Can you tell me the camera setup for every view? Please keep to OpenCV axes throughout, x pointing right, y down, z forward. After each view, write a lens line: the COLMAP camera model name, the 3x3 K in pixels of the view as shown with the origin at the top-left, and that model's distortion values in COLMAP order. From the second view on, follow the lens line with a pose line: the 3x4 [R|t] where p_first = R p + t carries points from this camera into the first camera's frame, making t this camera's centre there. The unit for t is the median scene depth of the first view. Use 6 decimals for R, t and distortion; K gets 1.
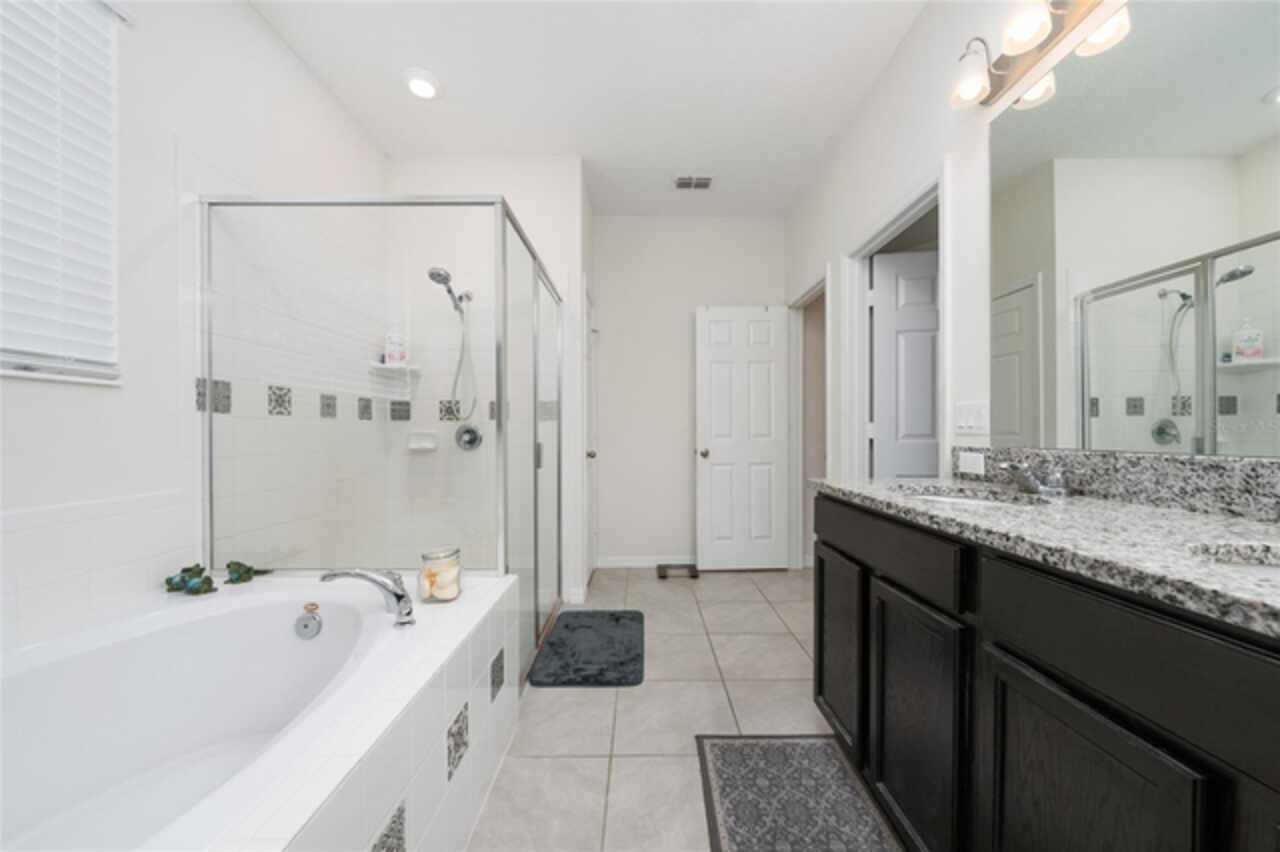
lens RADIAL K [[447.7, 0, 640.0], [0, 447.7, 426.0], [0, 0, 1]] dist [-0.000440, -0.000032]
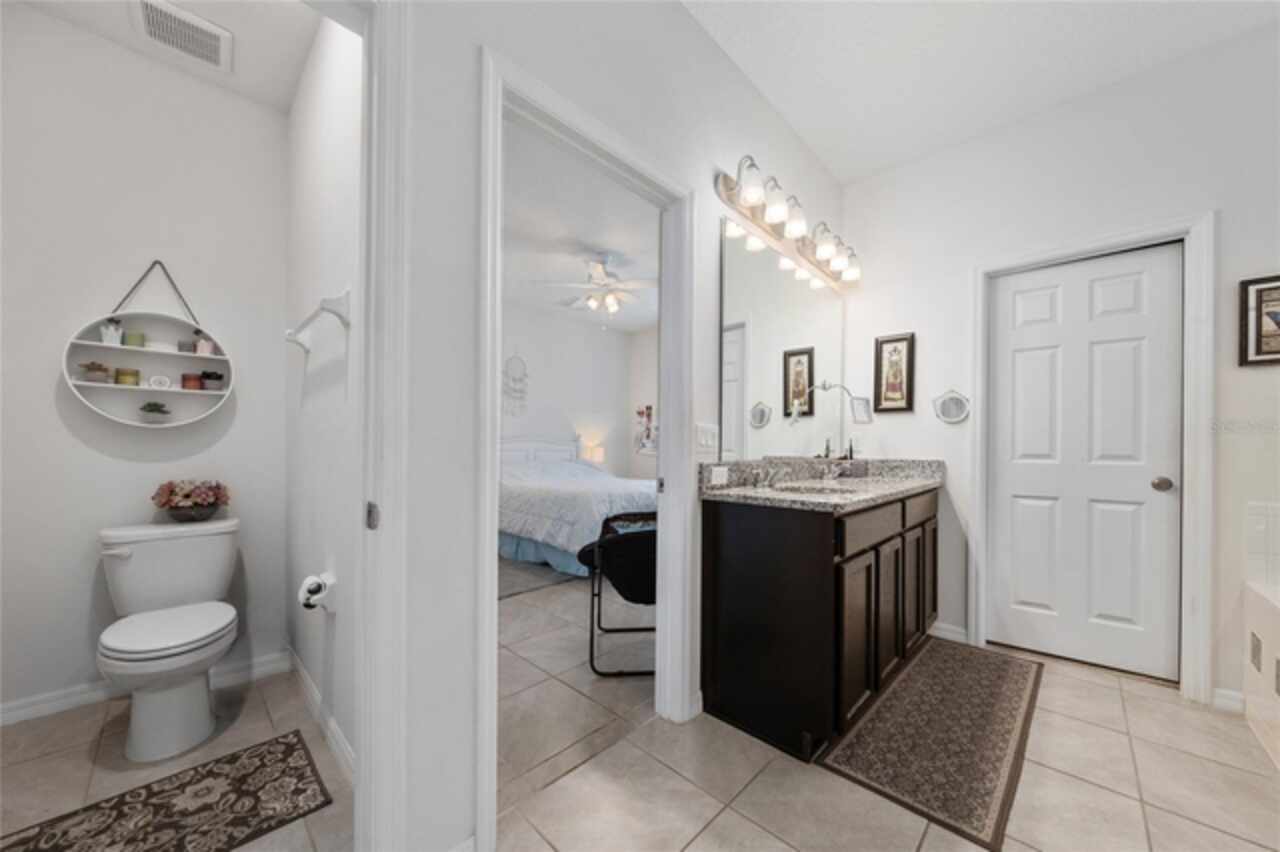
lens RADIAL K [[453.7, 0, 644.6], [0, 453.7, 446.9], [0, 0, 1]] dist [-0.000707, -0.000070]
pose [[-0.720802, -0.005325, 0.693120, 0.030547], [-0.013422, 0.999890, -0.006276, 0.015468], [-0.693011, -0.013827, -0.720795, 2.089944]]
